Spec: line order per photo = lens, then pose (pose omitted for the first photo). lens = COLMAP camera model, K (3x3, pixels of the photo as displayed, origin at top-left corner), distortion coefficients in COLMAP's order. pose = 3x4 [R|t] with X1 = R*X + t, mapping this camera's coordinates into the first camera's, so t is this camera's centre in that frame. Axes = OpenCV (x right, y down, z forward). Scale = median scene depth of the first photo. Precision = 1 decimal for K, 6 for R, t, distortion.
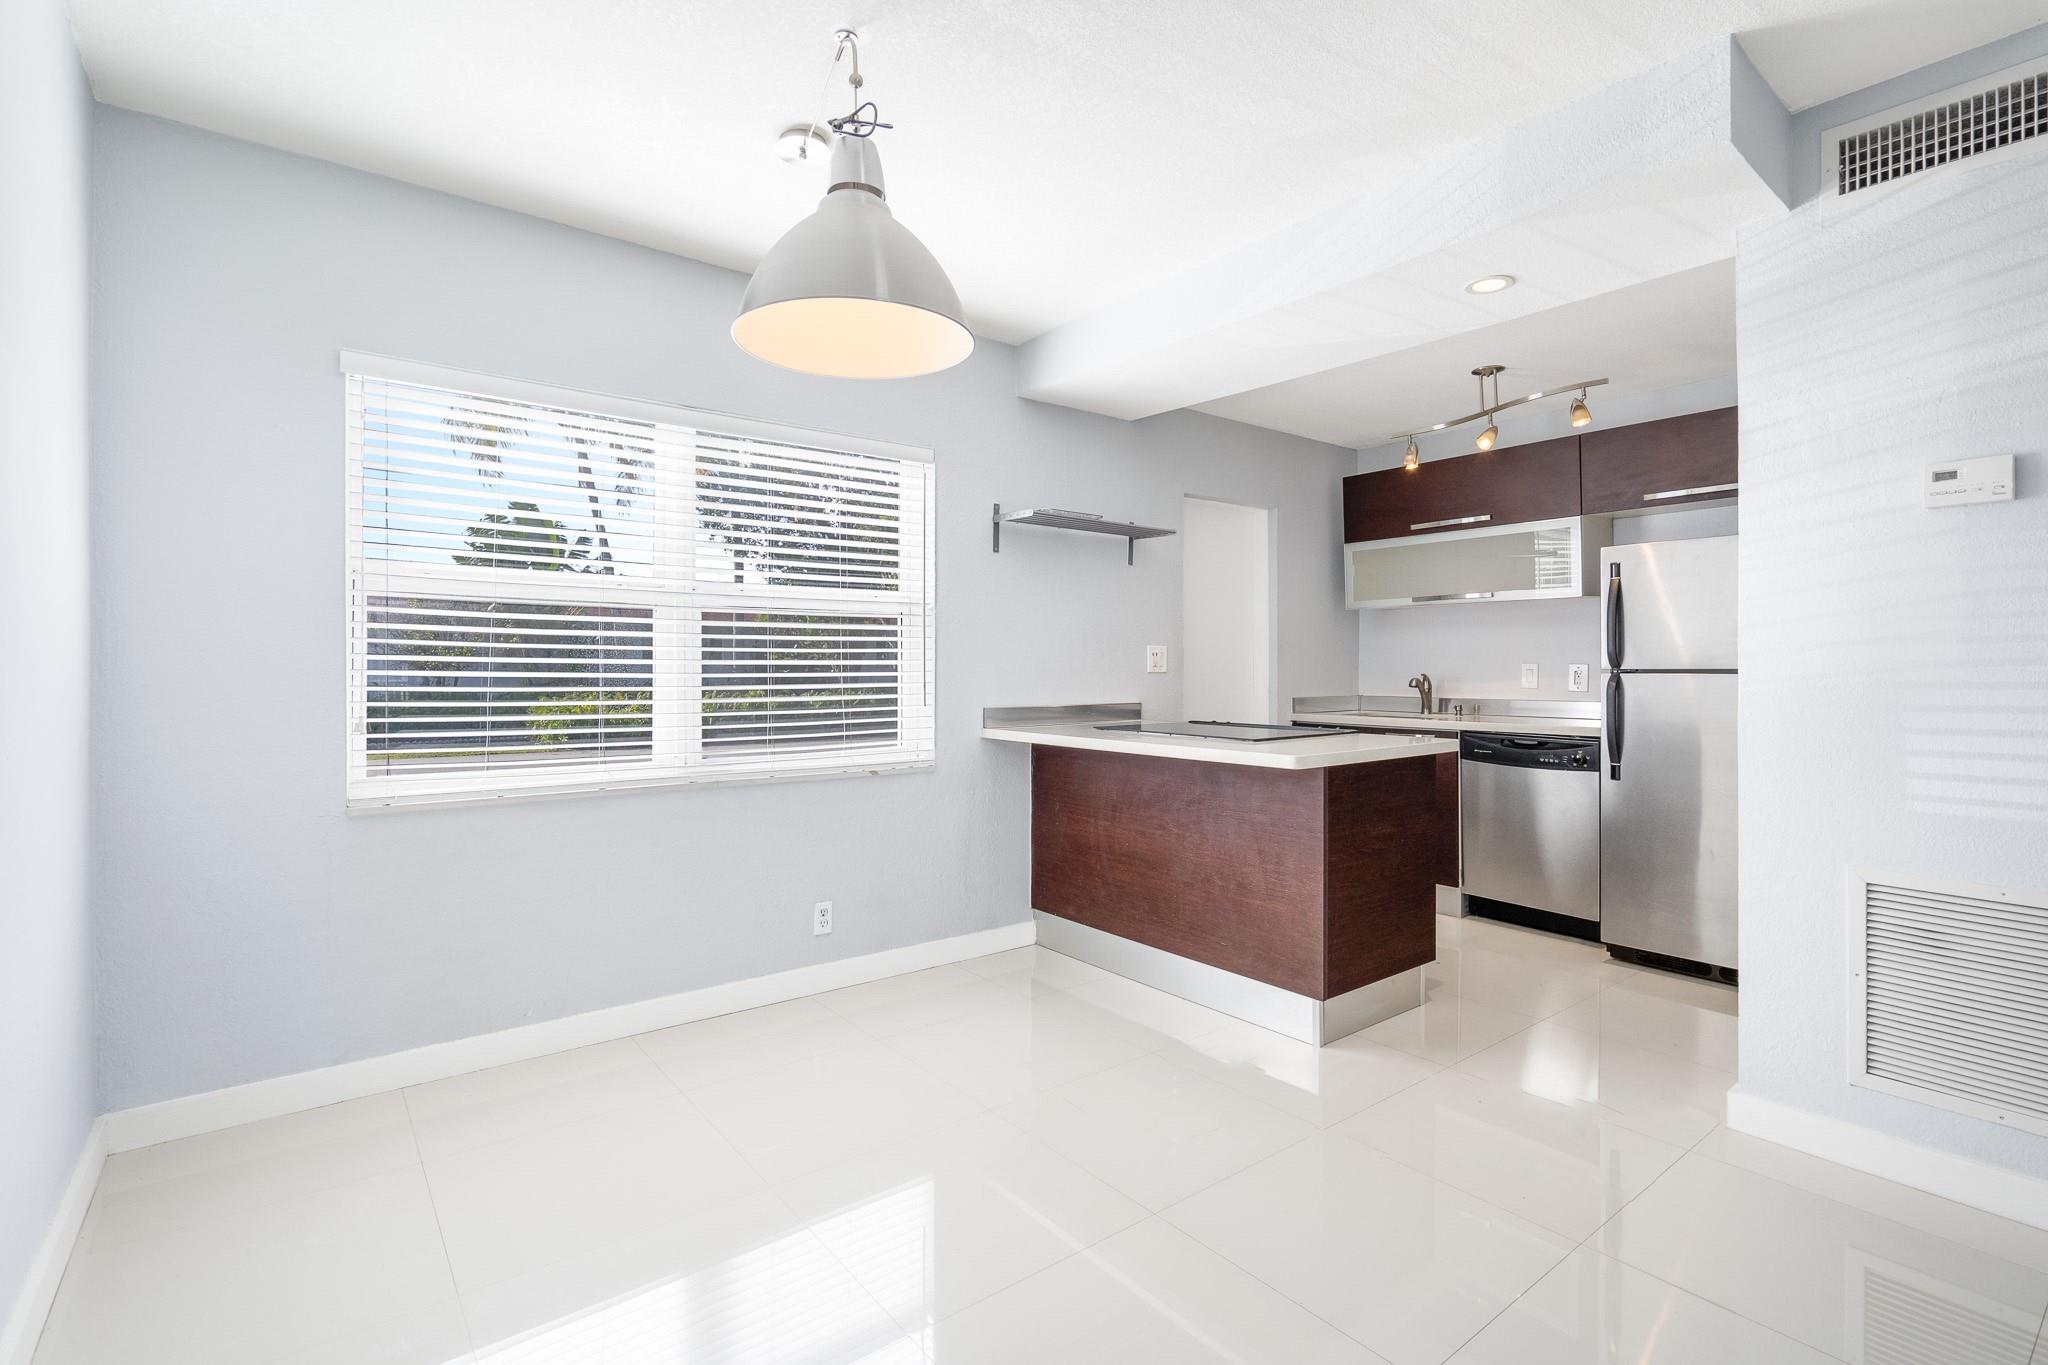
lens RADIAL K [[940.4, 0, 1019.8], [0, 940.4, 662.6], [0, 0, 1]] dist [-0.001861, -0.000629]
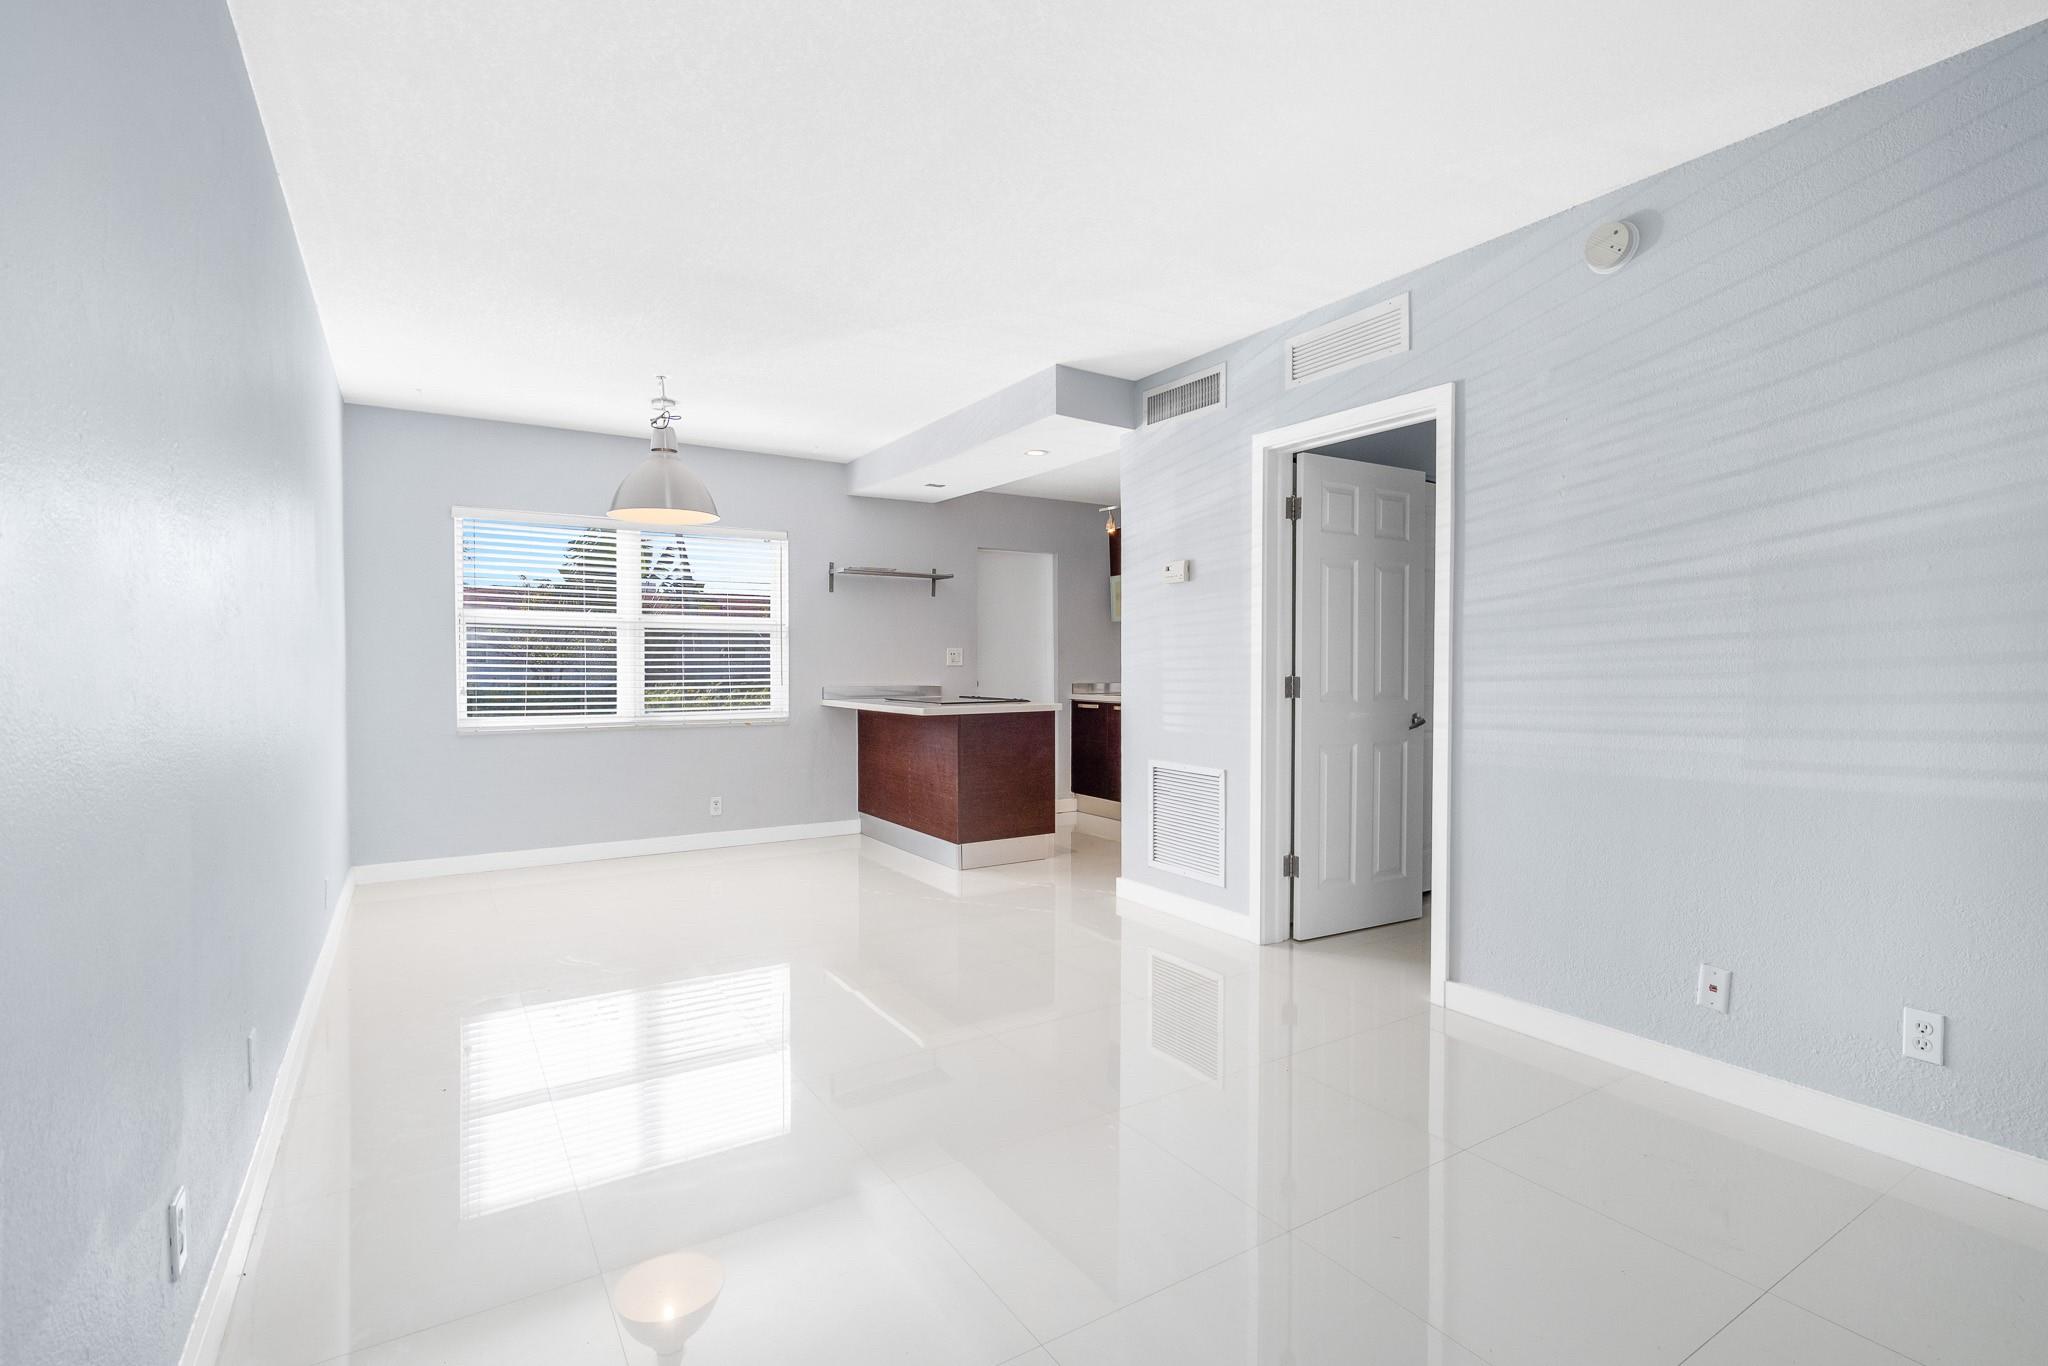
lens RADIAL K [[940.9, 0, 1024.0], [0, 940.9, 683.0], [0, 0, 1]] dist [-0.017583, -0.000108]
pose [[0.995597, 0.000543, -0.093739, 0.490065], [0.001848, 0.999675, 0.025414, -0.000199], [0.093722, -0.025476, 0.995272, -0.634180]]
